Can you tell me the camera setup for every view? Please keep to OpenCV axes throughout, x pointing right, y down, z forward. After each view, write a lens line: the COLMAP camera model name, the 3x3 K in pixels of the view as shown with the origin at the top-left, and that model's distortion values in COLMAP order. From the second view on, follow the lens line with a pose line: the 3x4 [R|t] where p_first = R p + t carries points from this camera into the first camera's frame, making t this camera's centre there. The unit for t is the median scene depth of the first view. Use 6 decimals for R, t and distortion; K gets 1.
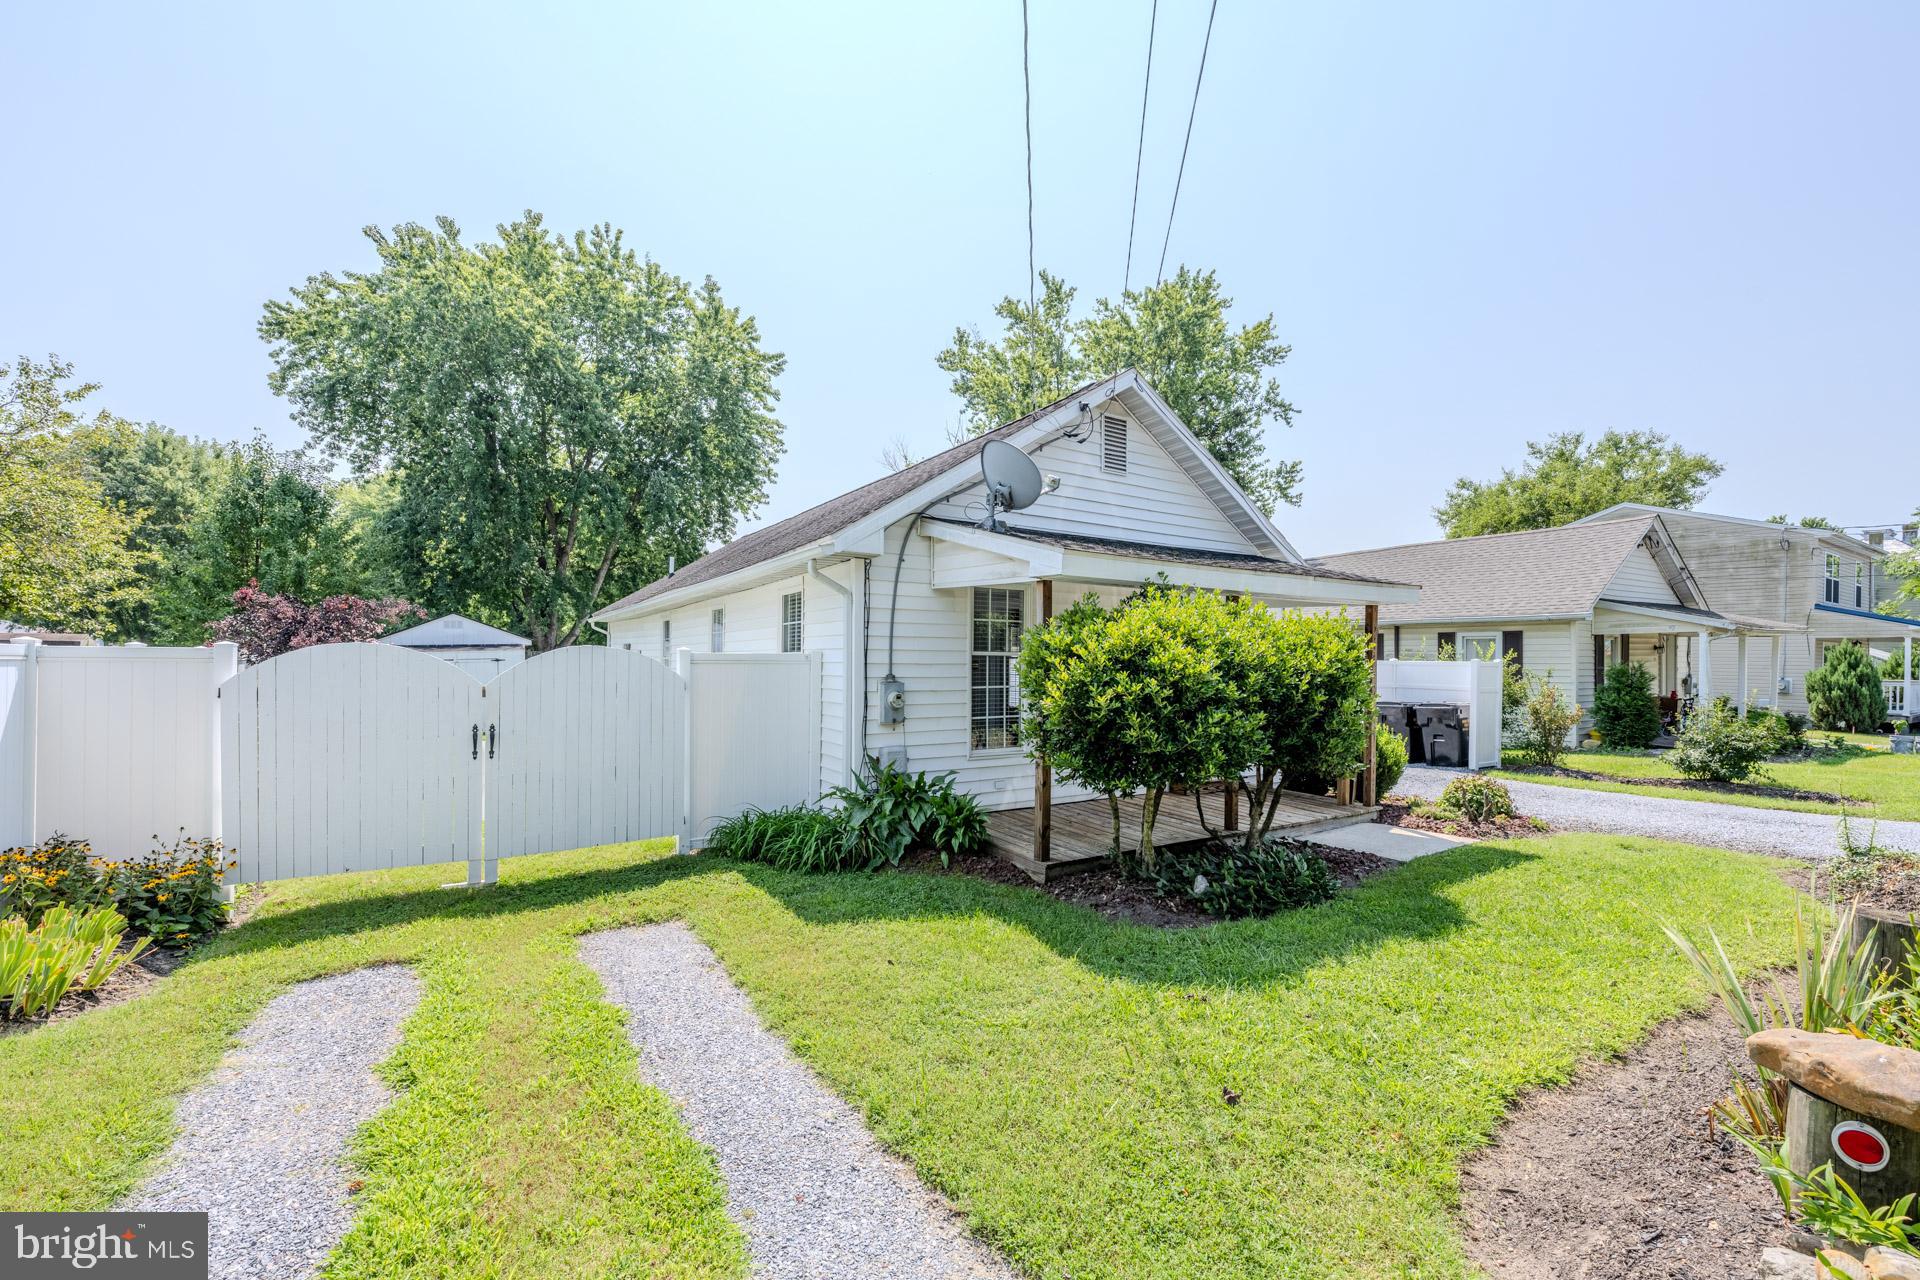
lens RADIAL K [[773.5, 0, 961.2], [0, 773.5, 656.2], [0, 0, 1]] dist [0.000547, 0.000051]
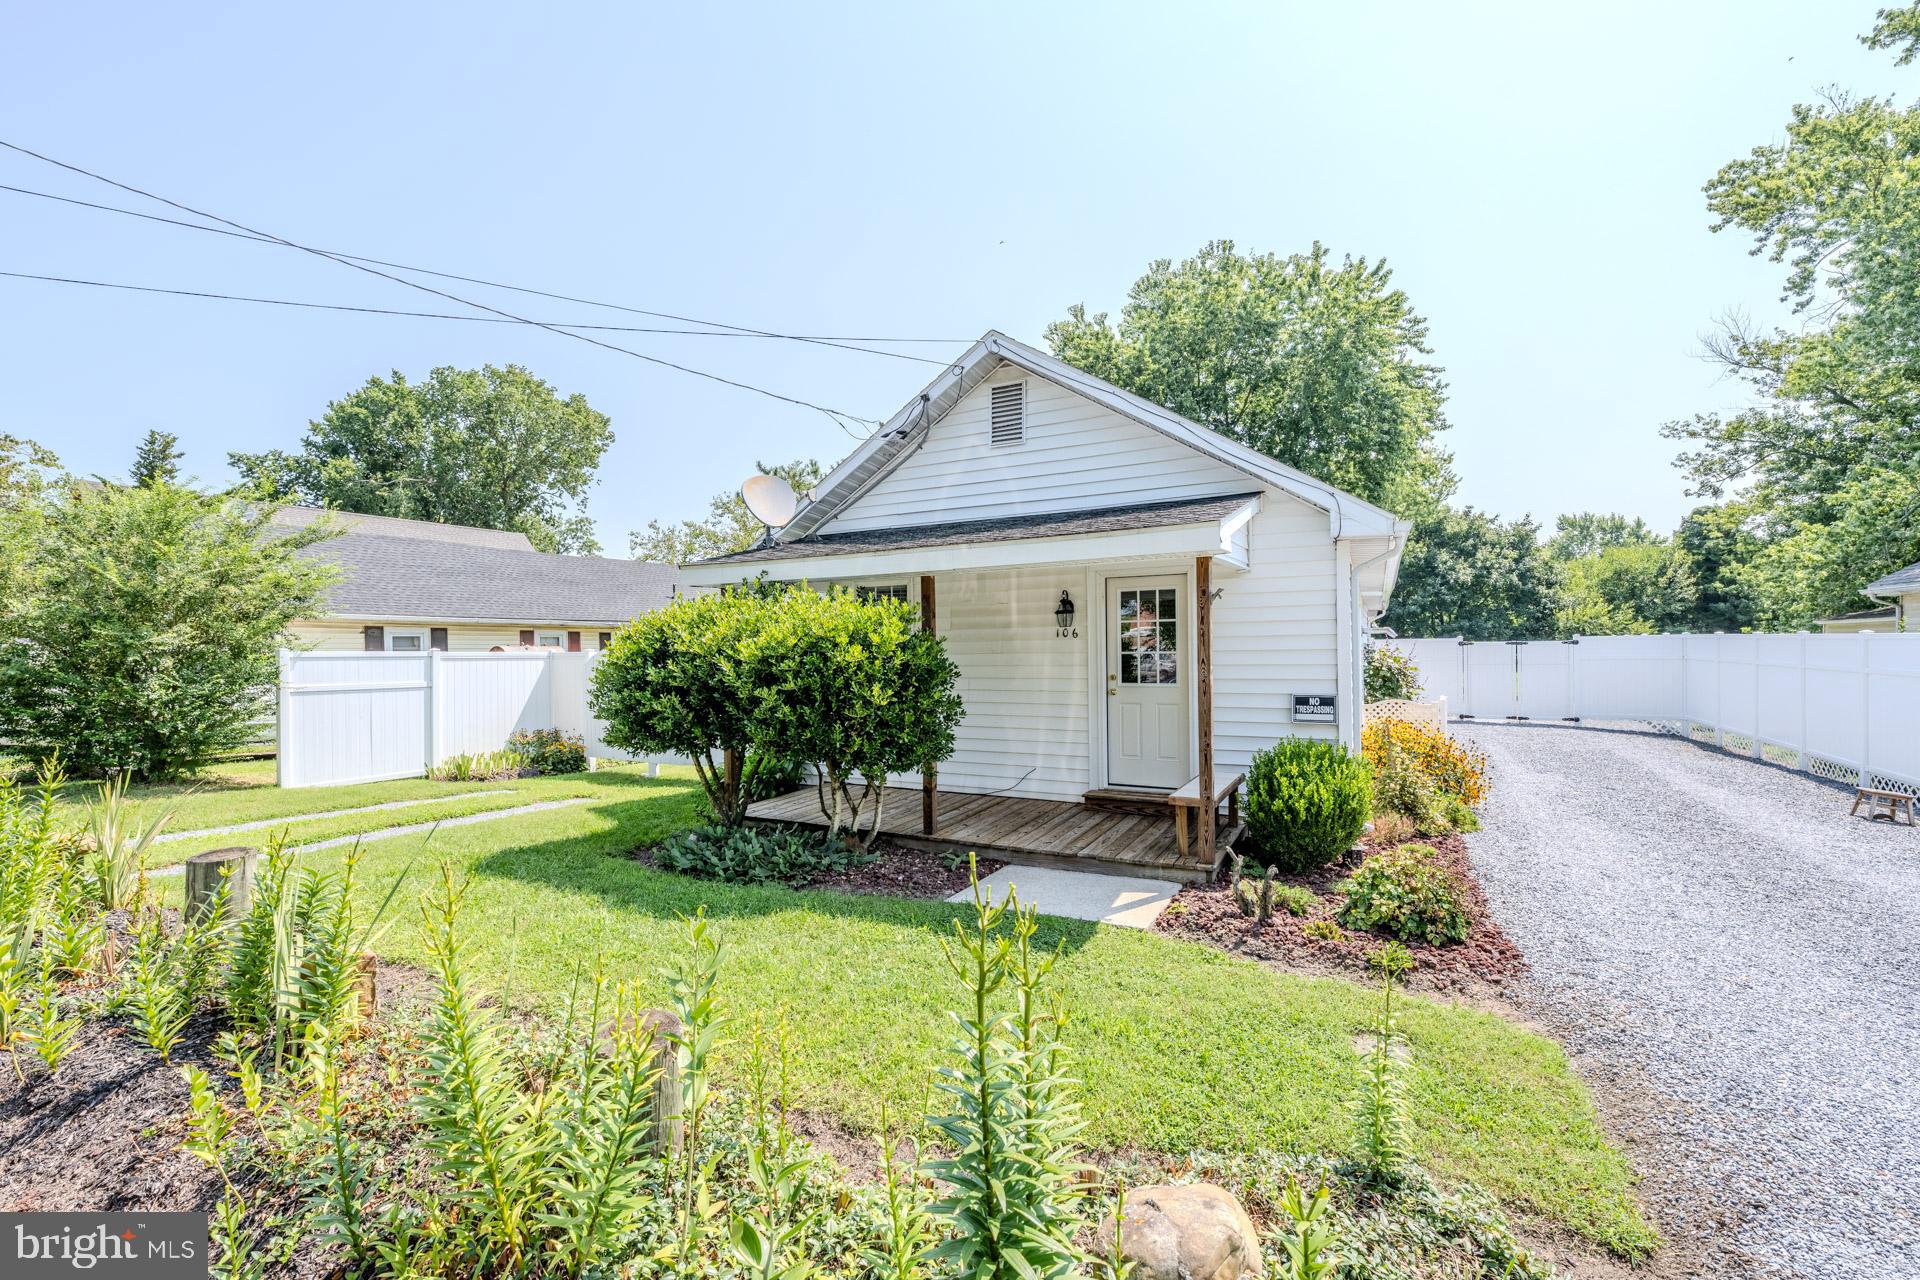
lens RADIAL K [[795.1, 0, 953.8], [0, 795.1, 648.5], [0, 0, 1]] dist [-0.002427, -0.000035]
pose [[0.504326, -0.017767, -0.863331, 0.226470], [0.018557, 0.999780, -0.009734, 0.003169], [0.863314, -0.011112, 0.504544, 0.107354]]
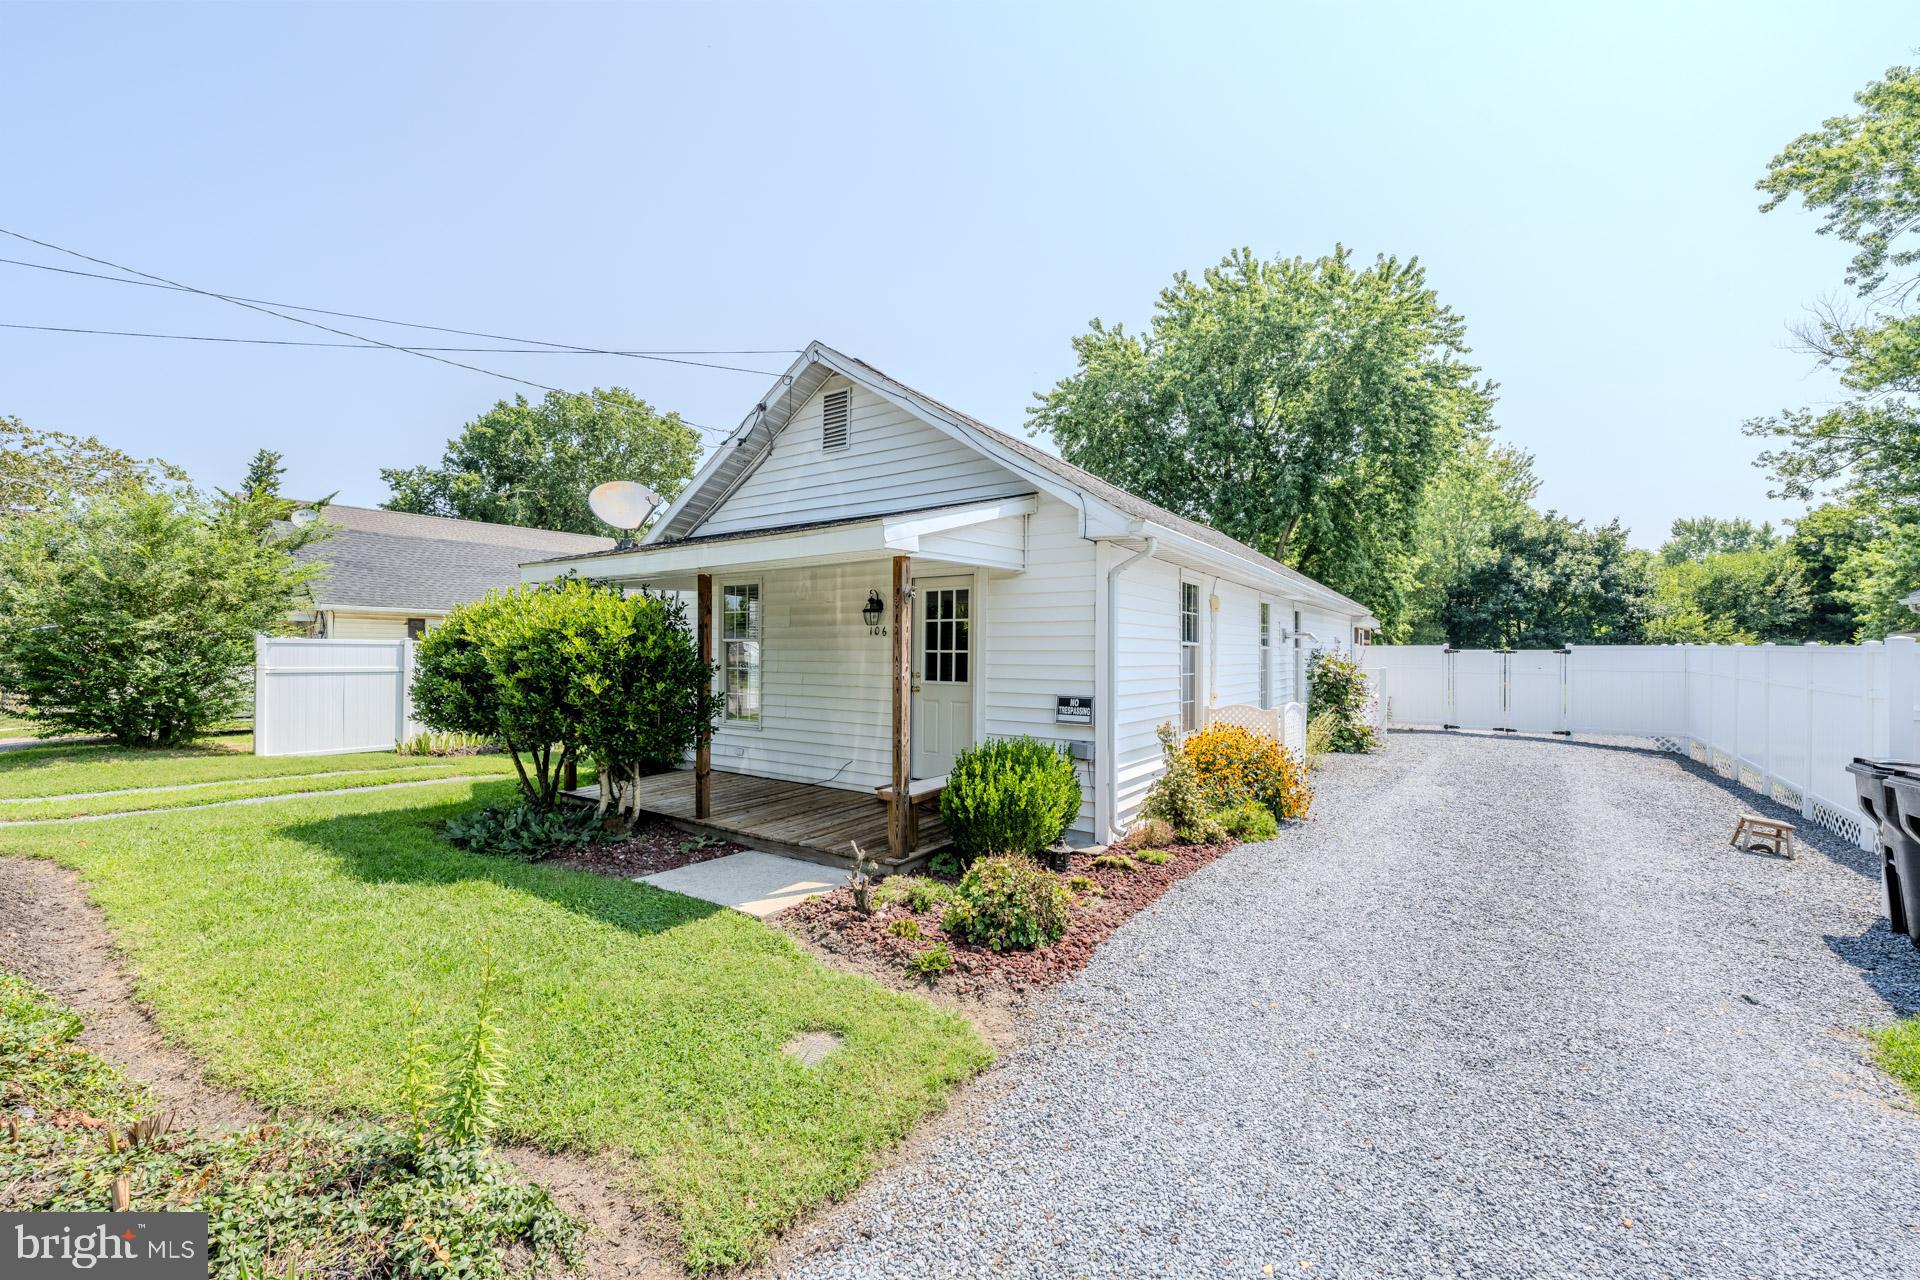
lens RADIAL K [[756.3, 0, 956.3], [0, 756.3, 647.9], [0, 0, 1]] dist [-0.001354, -0.000104]
pose [[0.397344, -0.010632, -0.917608, 0.258620], [-0.000427, 0.999931, -0.011771, 0.004606], [0.917669, 0.005069, 0.397312, 0.176996]]
